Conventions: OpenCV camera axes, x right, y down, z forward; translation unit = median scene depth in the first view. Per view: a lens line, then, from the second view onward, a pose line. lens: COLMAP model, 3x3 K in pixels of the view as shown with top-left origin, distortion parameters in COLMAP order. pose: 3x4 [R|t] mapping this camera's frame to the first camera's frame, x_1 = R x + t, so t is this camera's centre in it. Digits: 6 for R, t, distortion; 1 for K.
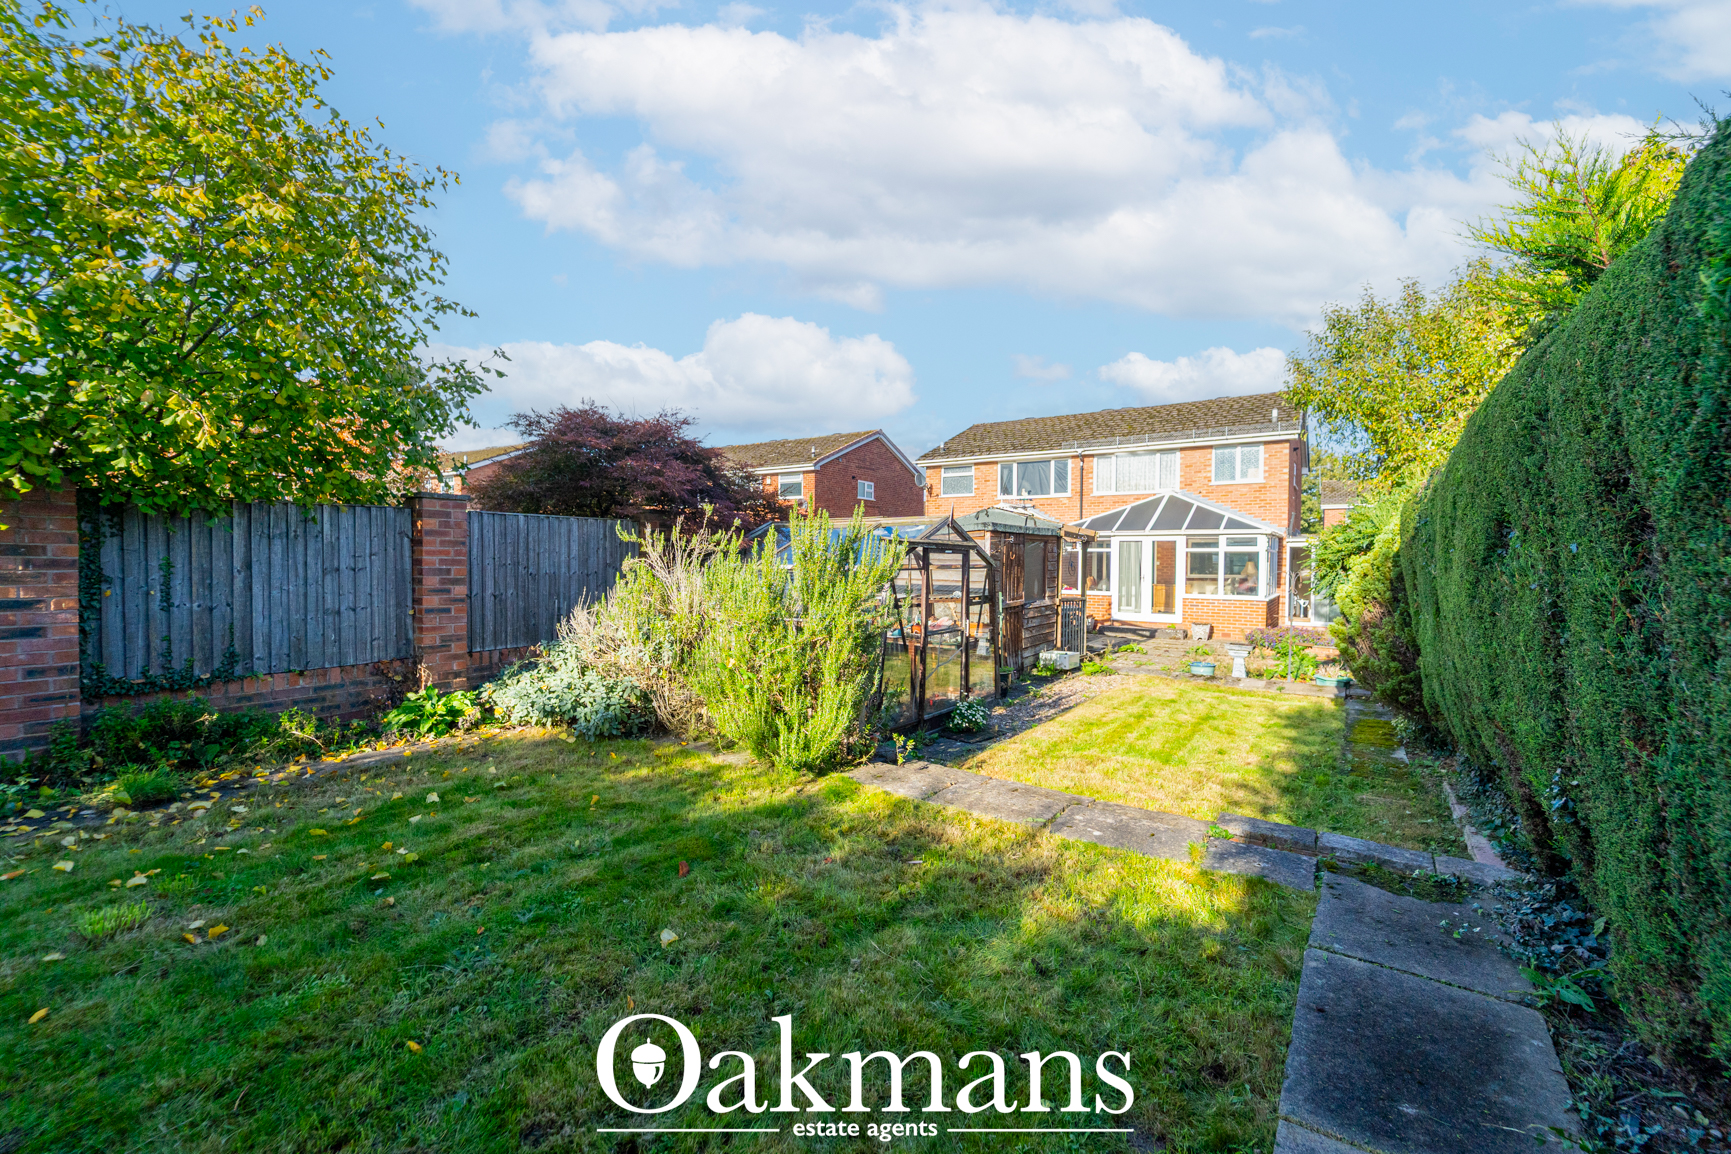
lens RADIAL K [[722.3, 0, 876.3], [0, 722.3, 571.3], [0, 0, 1]] dist [0.007251, -0.005838]
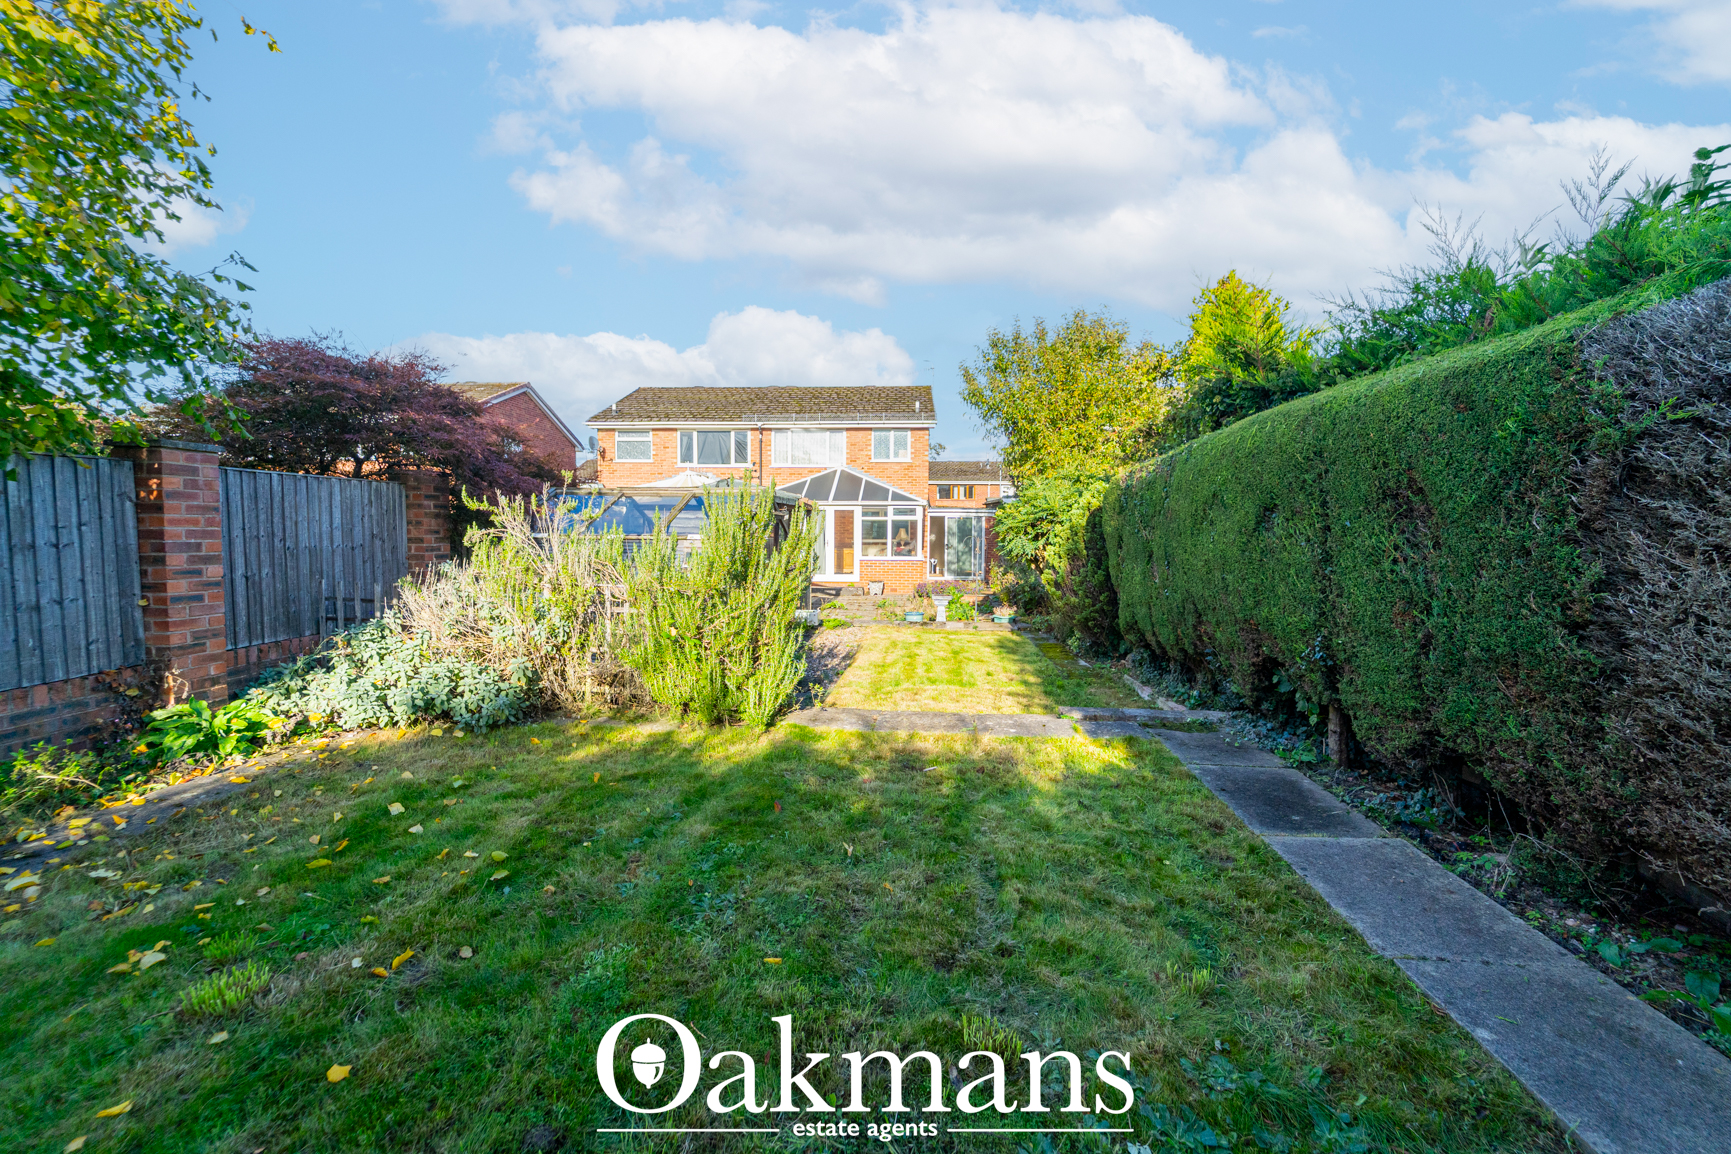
lens RADIAL K [[722.3, 0, 876.3], [0, 722.3, 571.3], [0, 0, 1]] dist [0.007251, -0.005838]
pose [[0.857011, -0.033852, 0.514184, -0.117041], [0.009849, 0.998734, 0.049336, -0.001395], [-0.515203, -0.037217, 0.856259, -0.004621]]
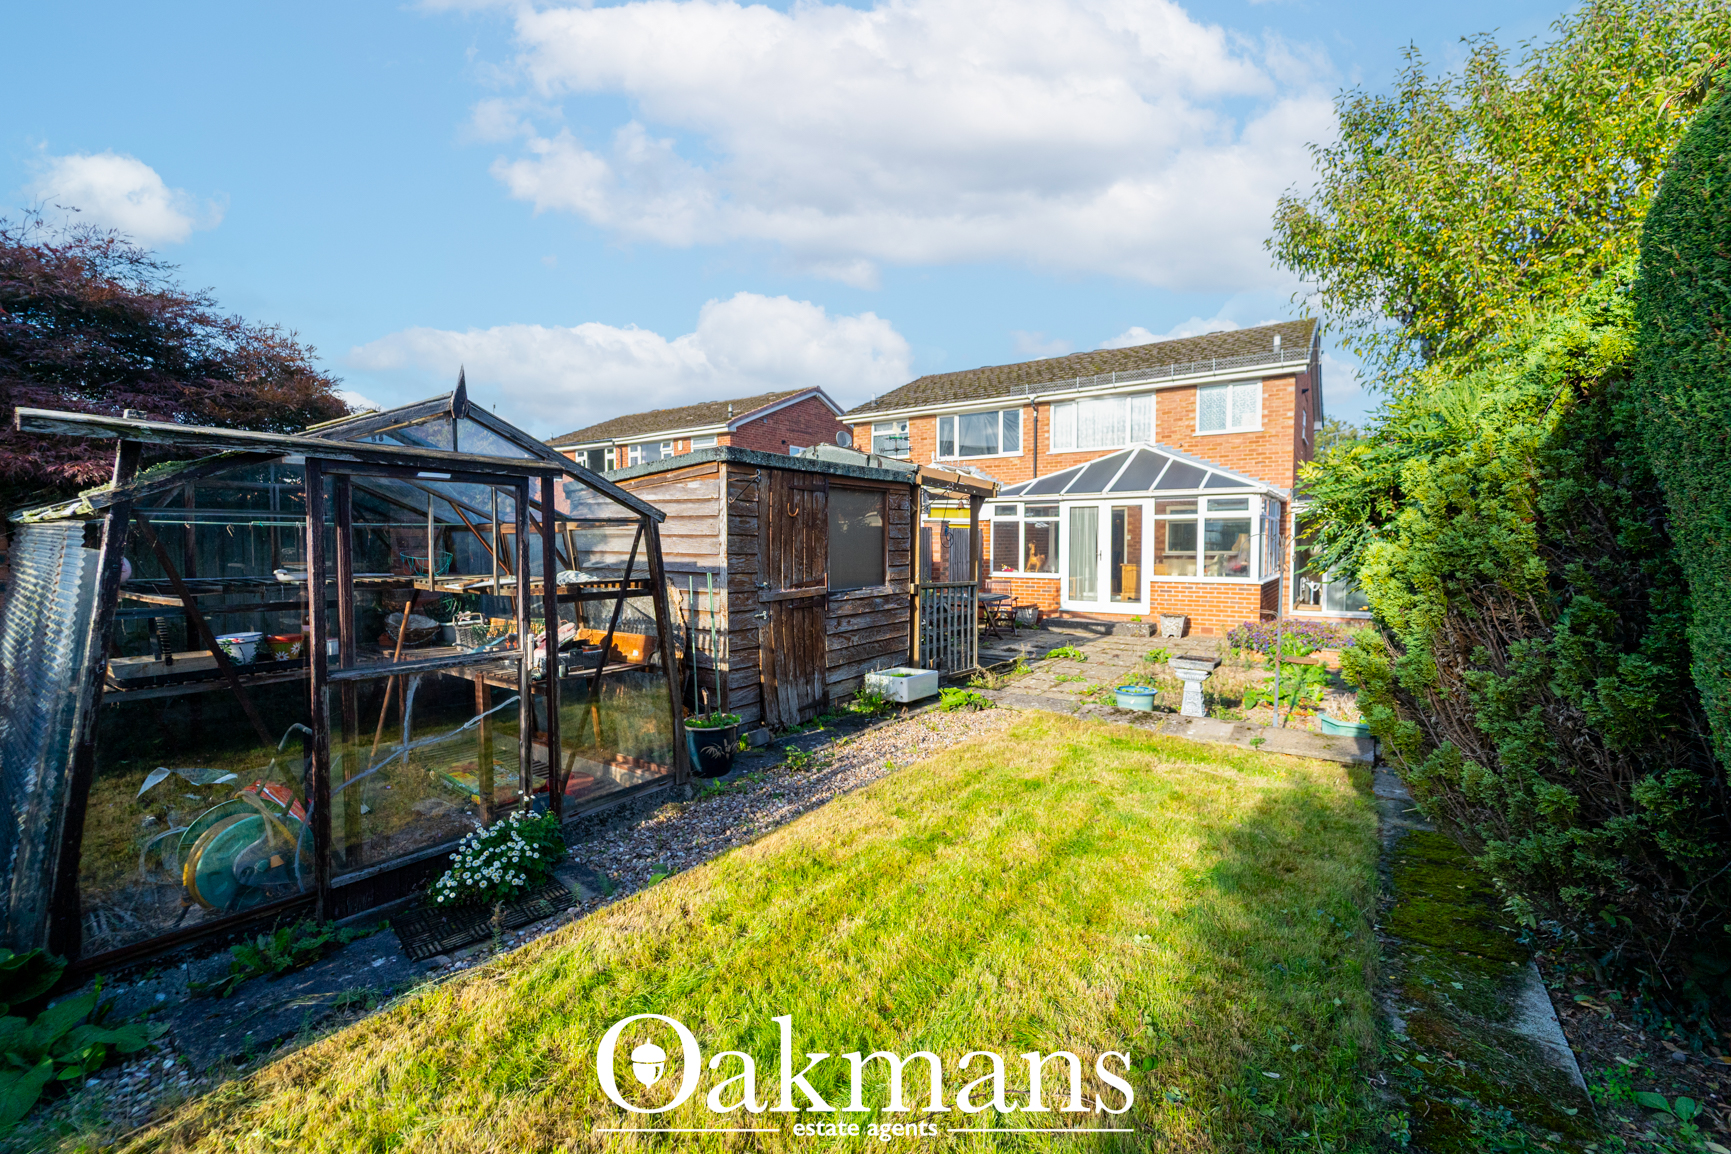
lens RADIAL K [[715.4, 0, 890.8], [0, 715.4, 558.4], [0, 0, 1]] dist [-0.016410, 0.000246]
pose [[0.999975, -0.006928, -0.001115, 0.117759], [0.006929, 0.999975, 0.001121, 0.008364], [0.001107, -0.001128, 0.999999, 0.200341]]
